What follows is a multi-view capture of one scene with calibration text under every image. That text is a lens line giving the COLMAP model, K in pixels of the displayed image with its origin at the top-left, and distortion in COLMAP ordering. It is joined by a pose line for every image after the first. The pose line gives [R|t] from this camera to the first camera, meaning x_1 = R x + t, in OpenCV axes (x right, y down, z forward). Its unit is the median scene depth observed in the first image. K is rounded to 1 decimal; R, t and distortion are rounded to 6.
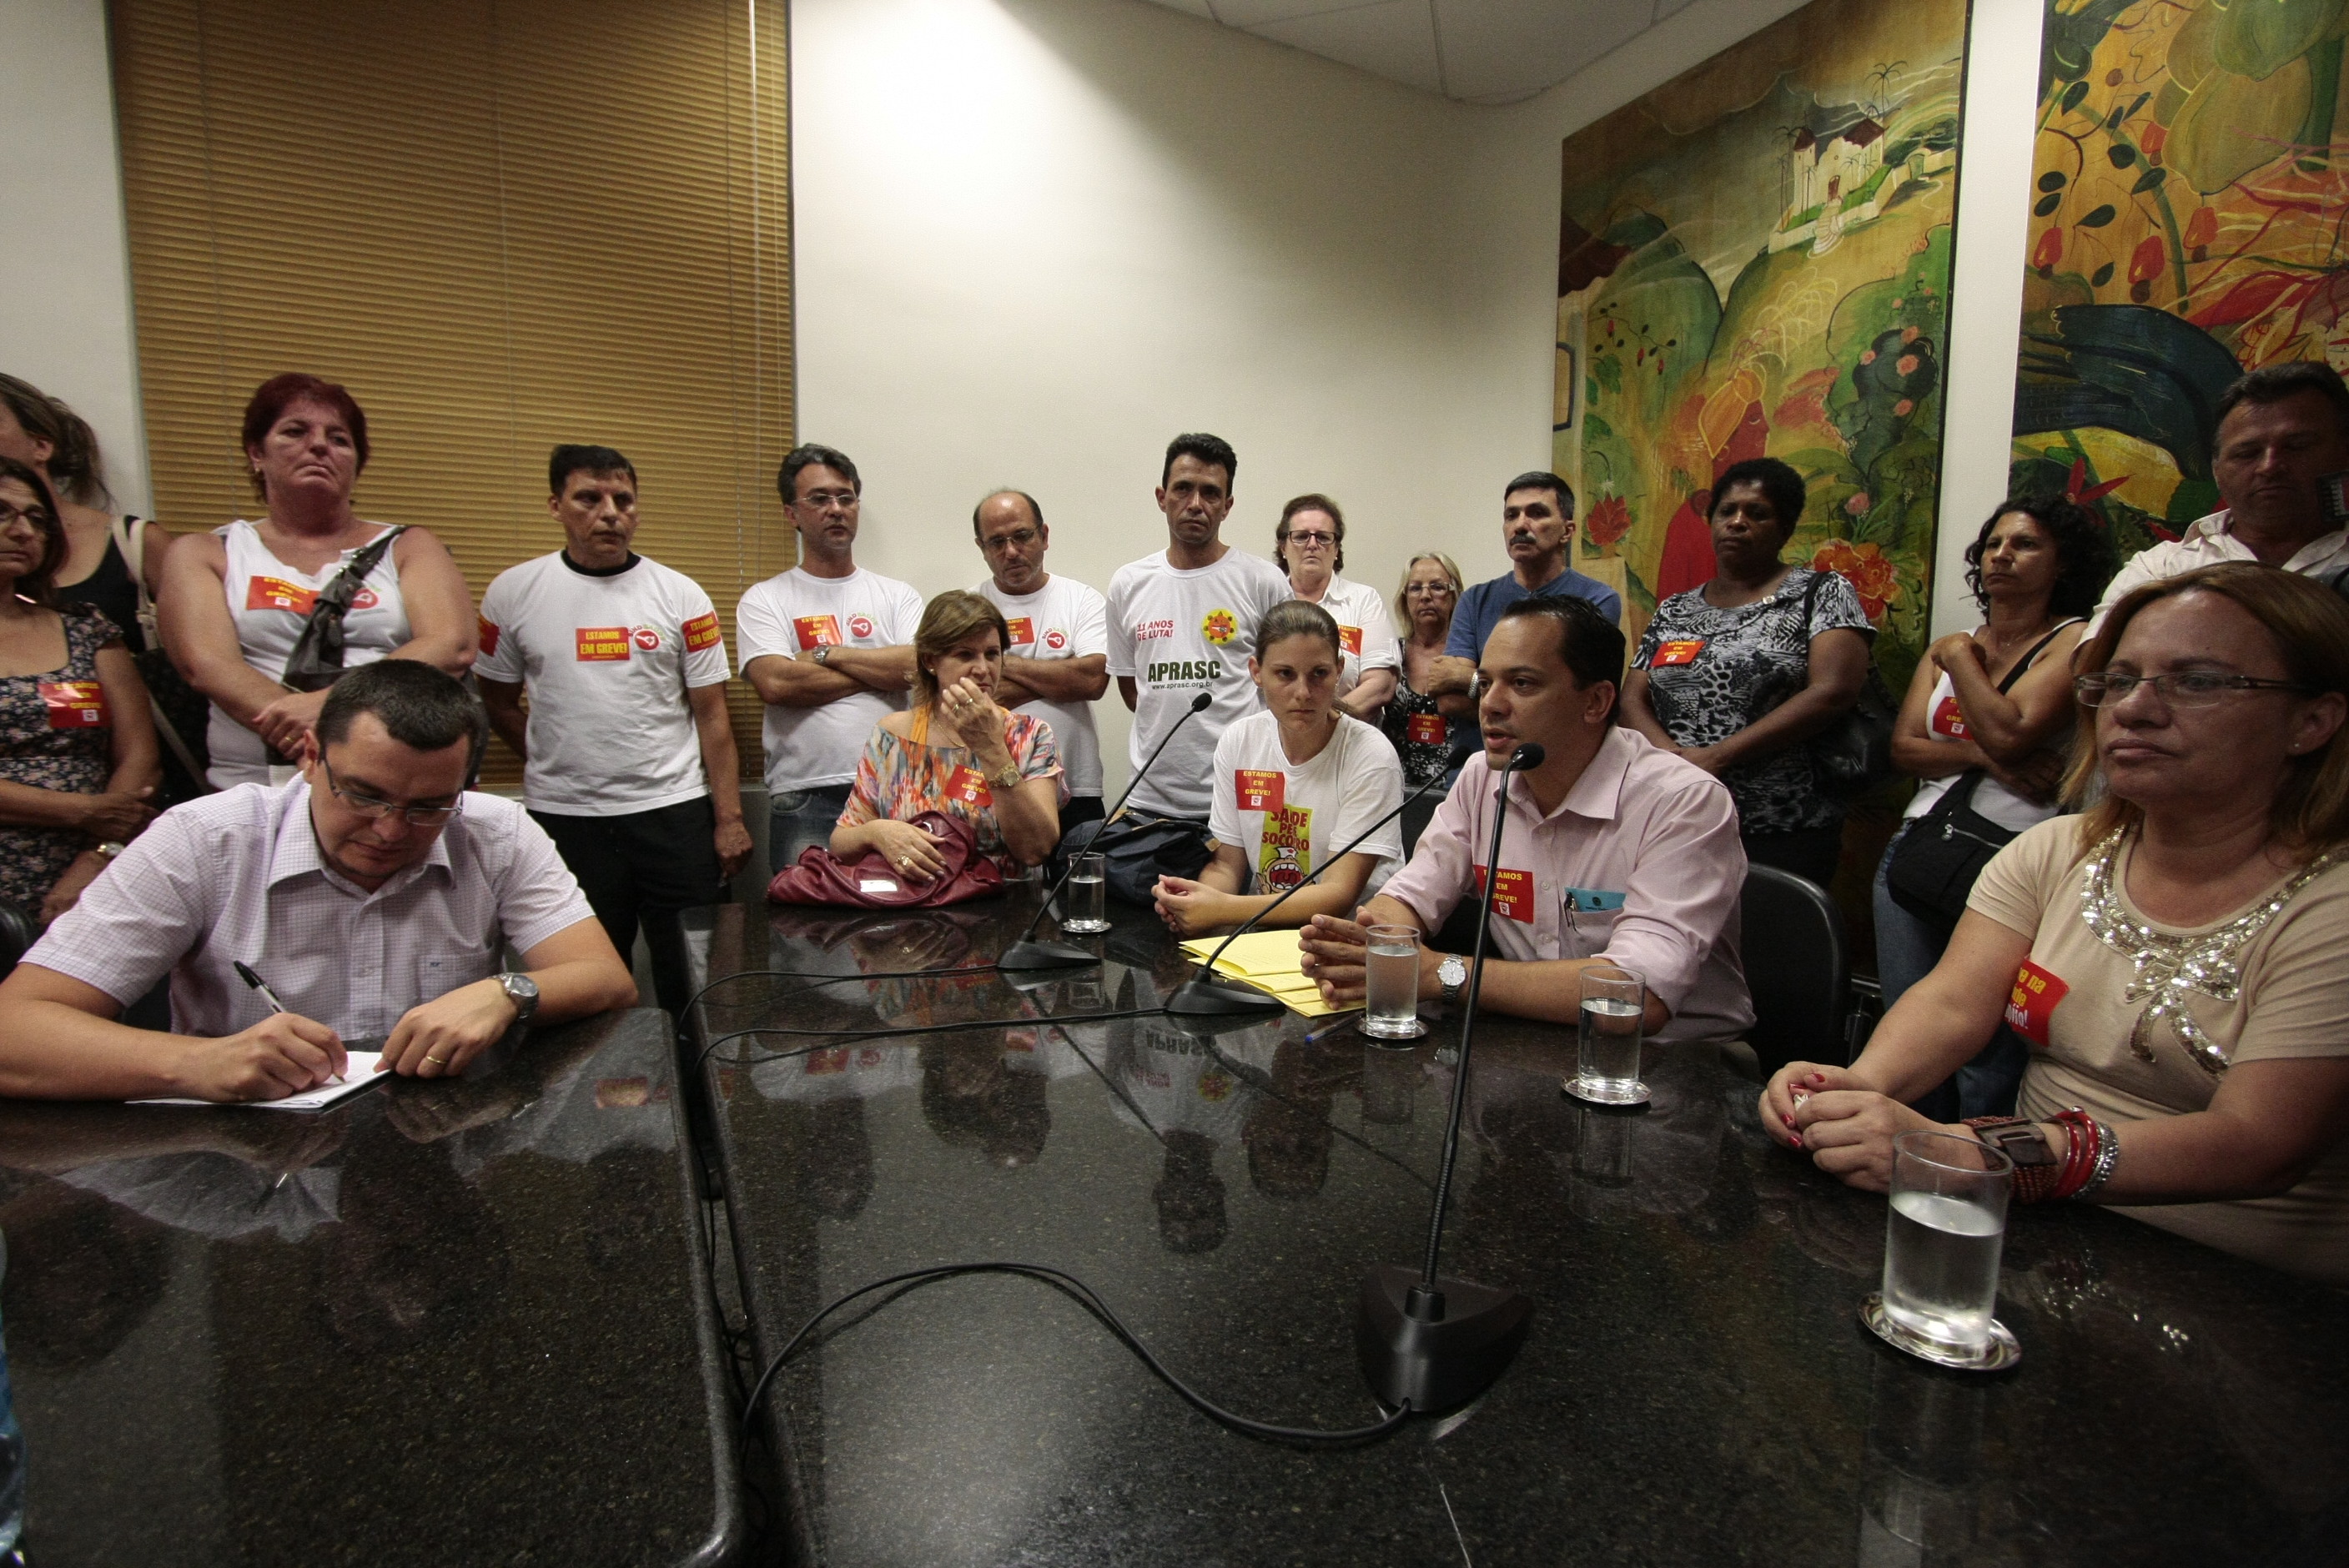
lens RADIAL K [[1090.3, 0, 1161.3], [0, 1090.3, 786.7], [0, 0, 1]] dist [-0.023606, 0.004930]
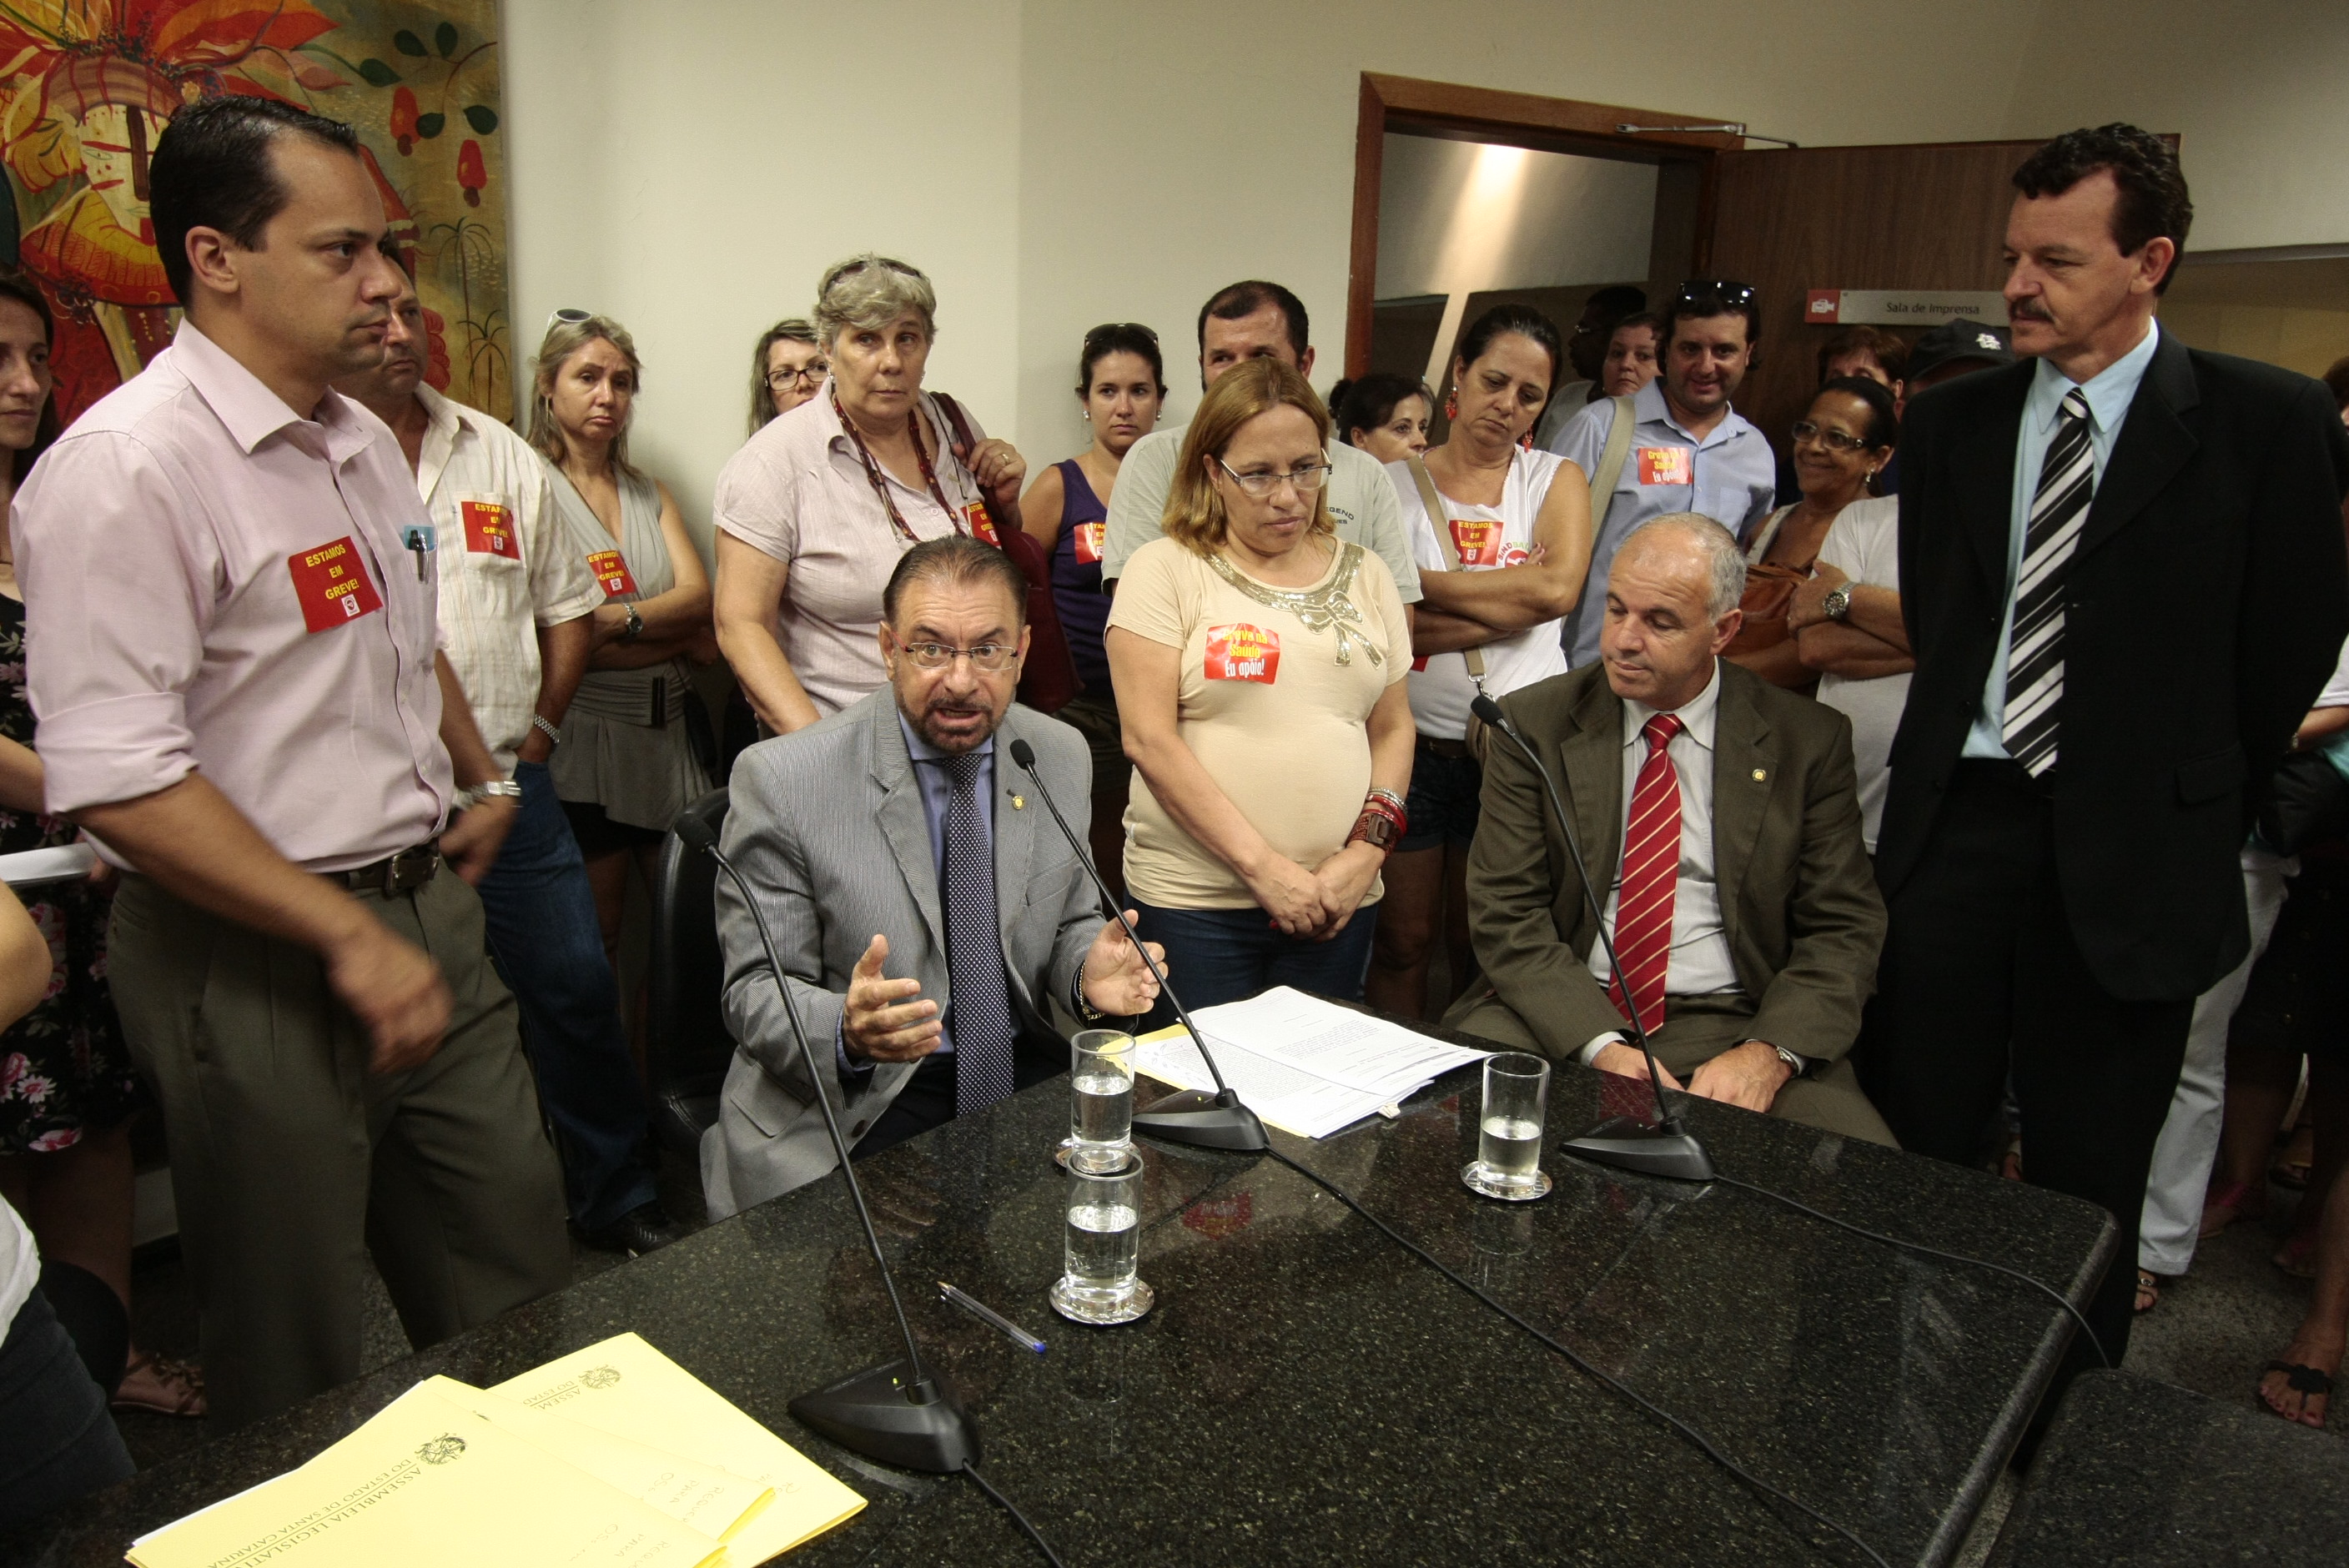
lens RADIAL K [[1802.6, 0, 1179.2], [0, 1802.6, 783.0], [0, 0, 1]] dist [0.006702, 0.013269]
pose [[-0.464335, -0.215351, 0.859079, -0.424371], [0.047222, 0.962588, 0.266822, -0.208564], [-0.884400, 0.164462, -0.436794, 0.711600]]
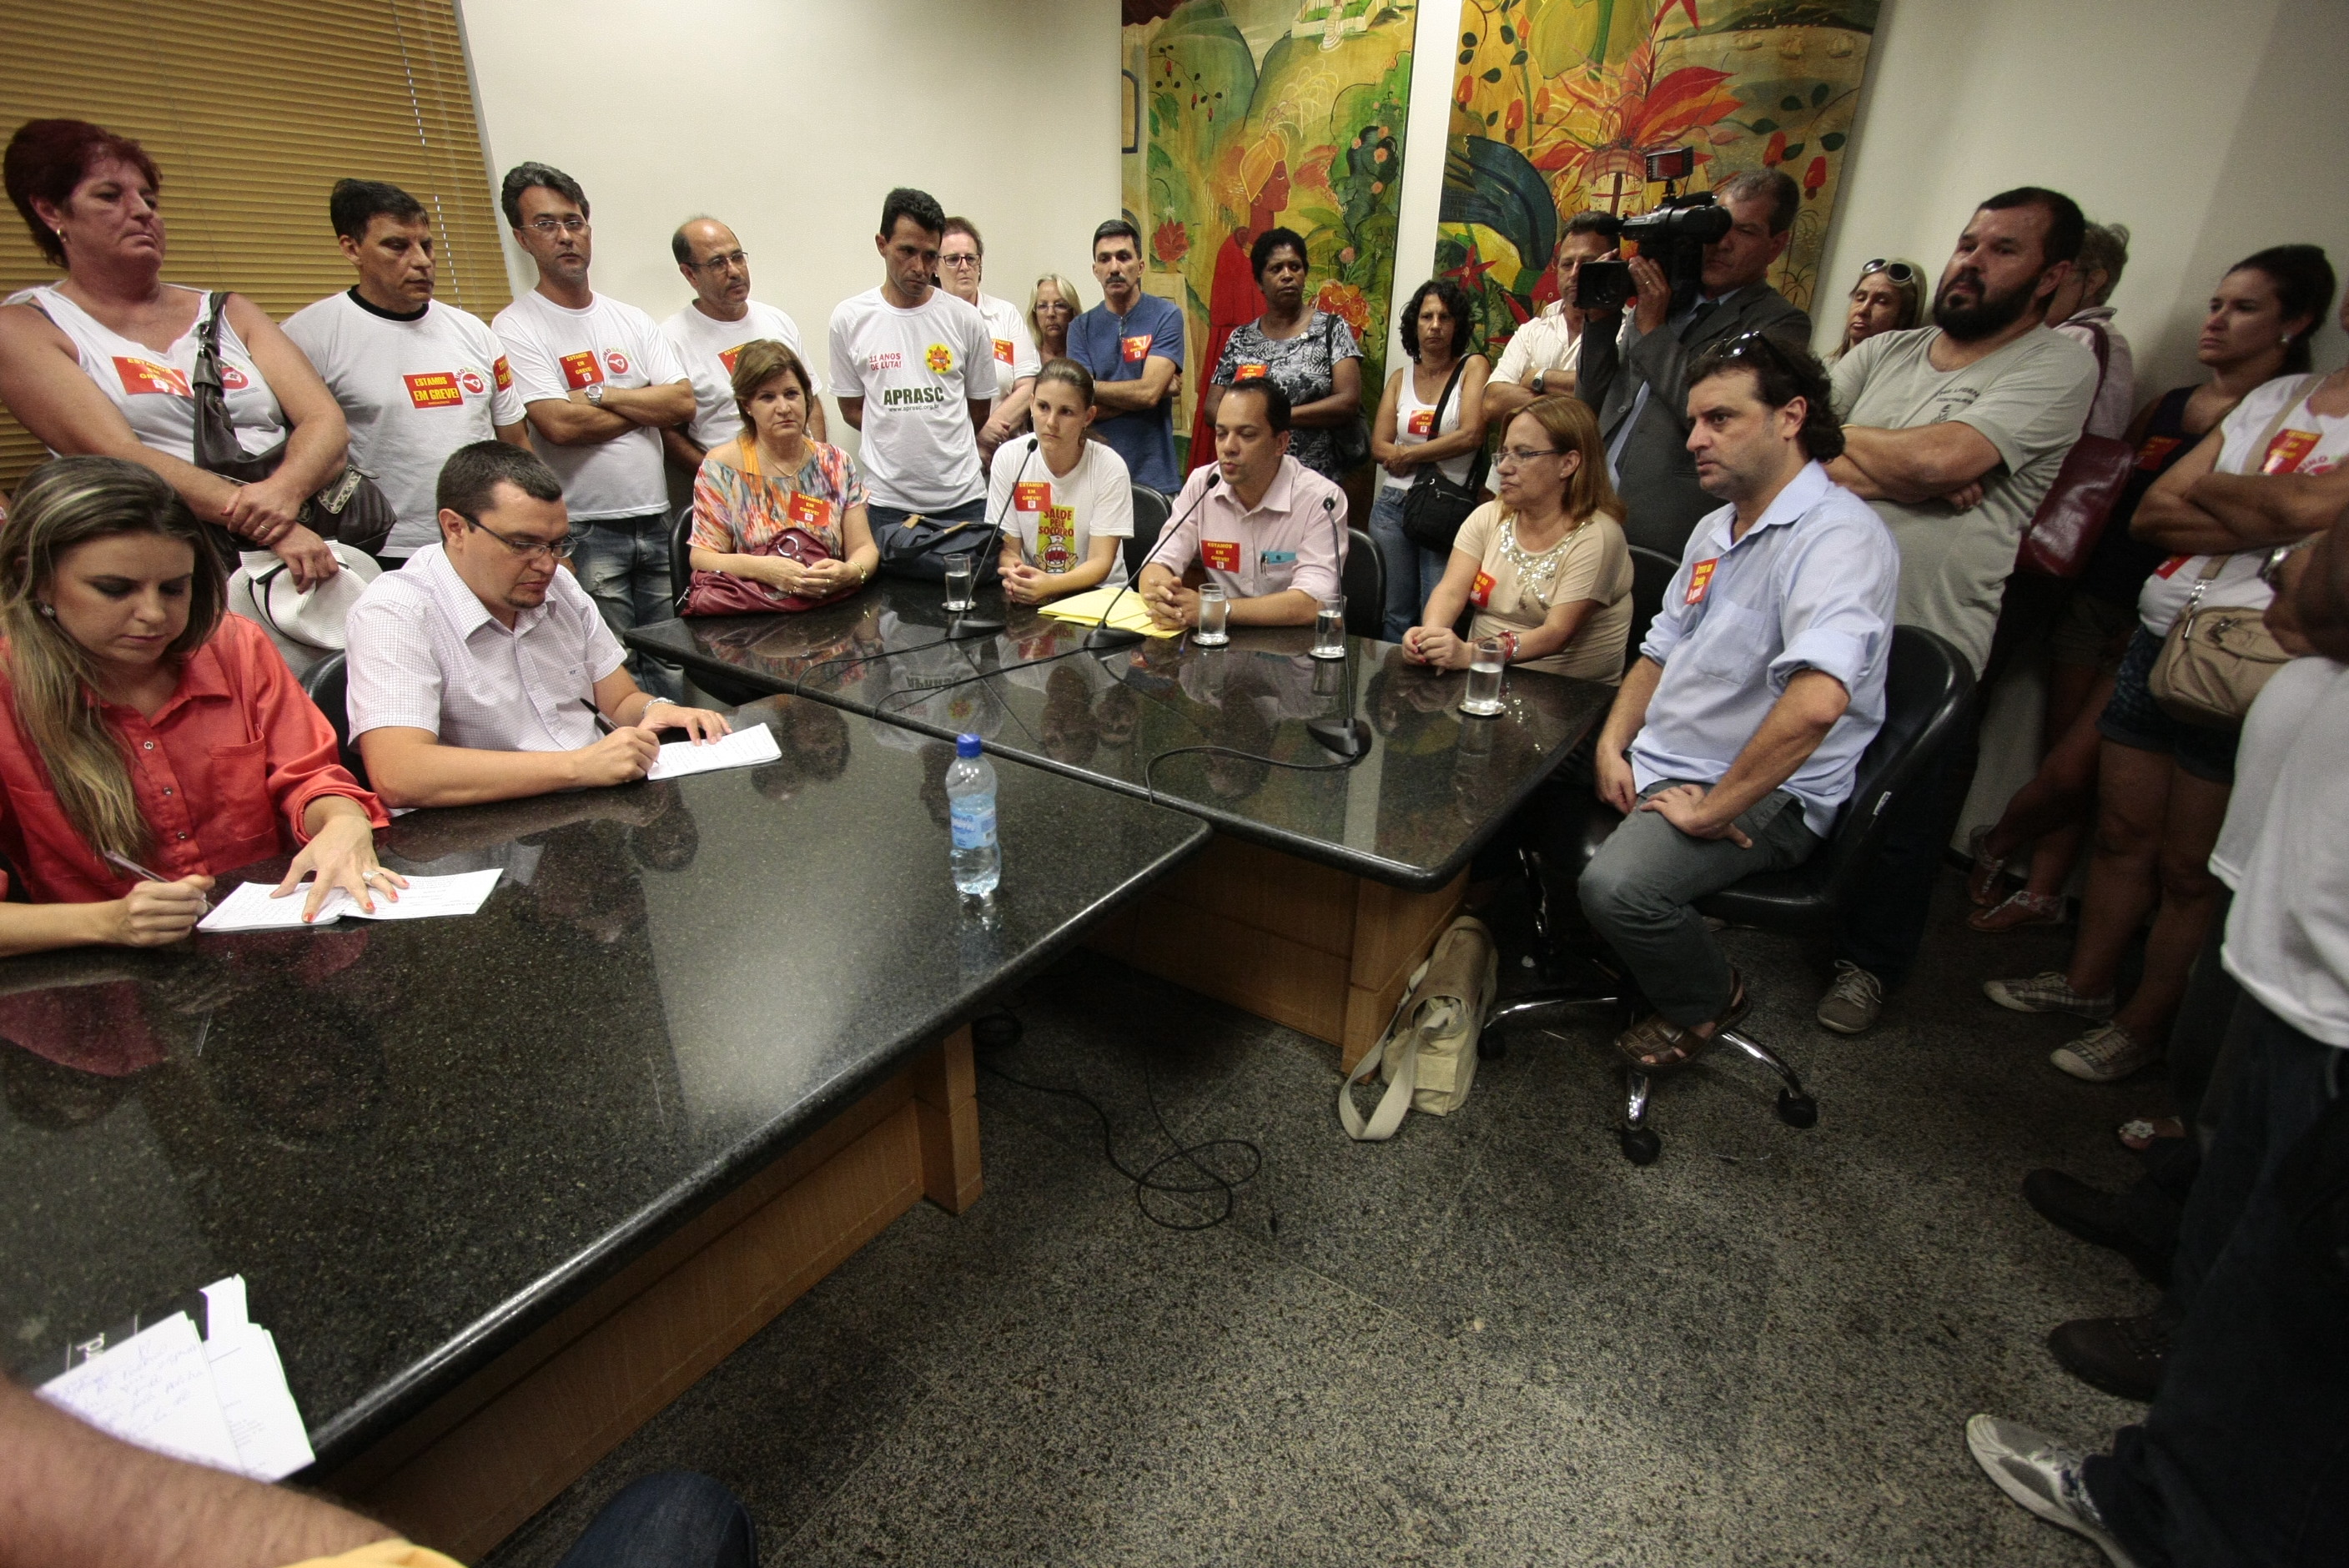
lens RADIAL K [[1087.6, 0, 1174.5], [0, 1087.6, 784.0], [0, 0, 1]] dist [0.001183, -0.009096]
pose [[0.866334, -0.194971, 0.459839, -0.394113], [0.036854, 0.943106, 0.330443, -0.086459], [-0.498104, -0.269327, 0.824230, -0.305045]]
